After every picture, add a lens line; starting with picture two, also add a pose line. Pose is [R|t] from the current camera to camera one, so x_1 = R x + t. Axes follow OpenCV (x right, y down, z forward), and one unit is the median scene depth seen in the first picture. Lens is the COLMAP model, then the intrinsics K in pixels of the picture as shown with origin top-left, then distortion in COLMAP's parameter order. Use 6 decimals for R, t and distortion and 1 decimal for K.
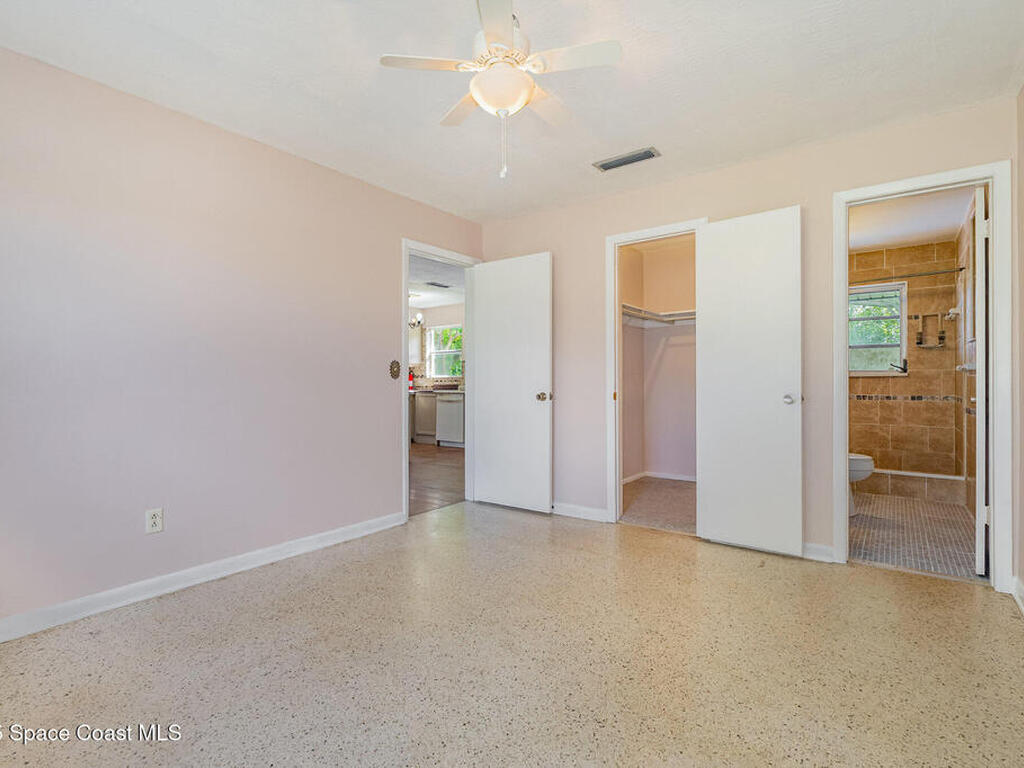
lens RADIAL K [[507.0, 0, 512.0], [0, 507.0, 384.0], [0, 0, 1]] dist [-0.005950, -0.000181]
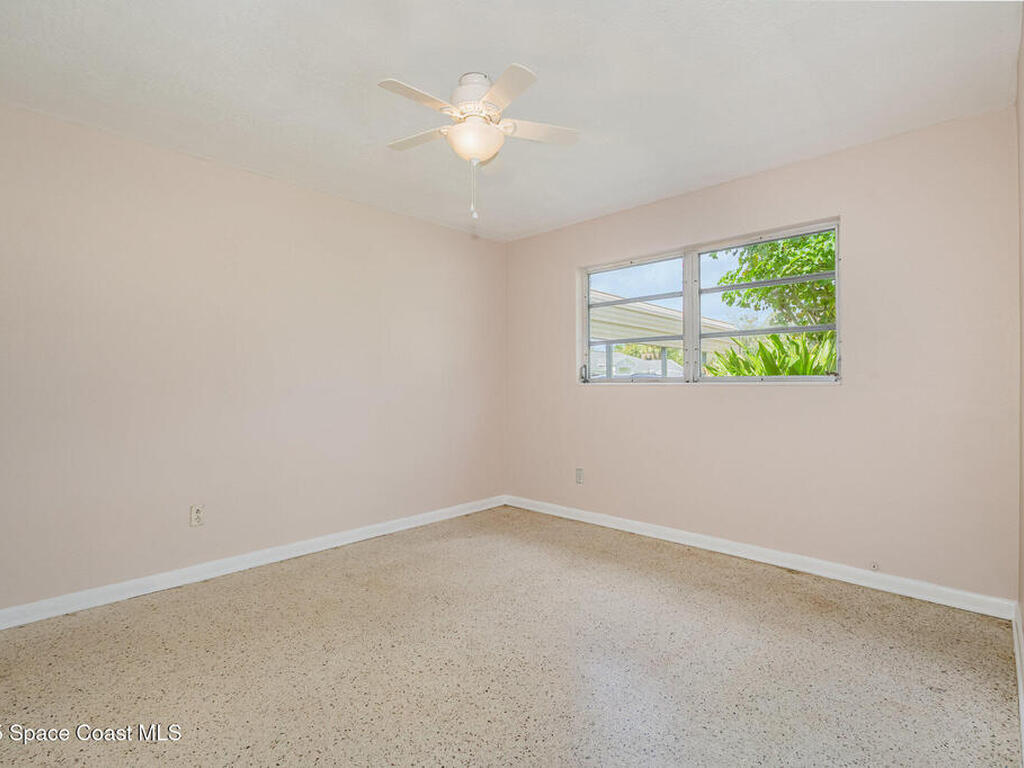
lens RADIAL K [[507.0, 0, 512.0], [0, 507.0, 384.0], [0, 0, 1]] dist [-0.005950, -0.000181]
pose [[-0.993264, 0.008622, 0.115550, -0.220120], [0.009062, 0.999954, 0.003282, -0.042353], [-0.115516, 0.004307, -0.993296, 2.058283]]
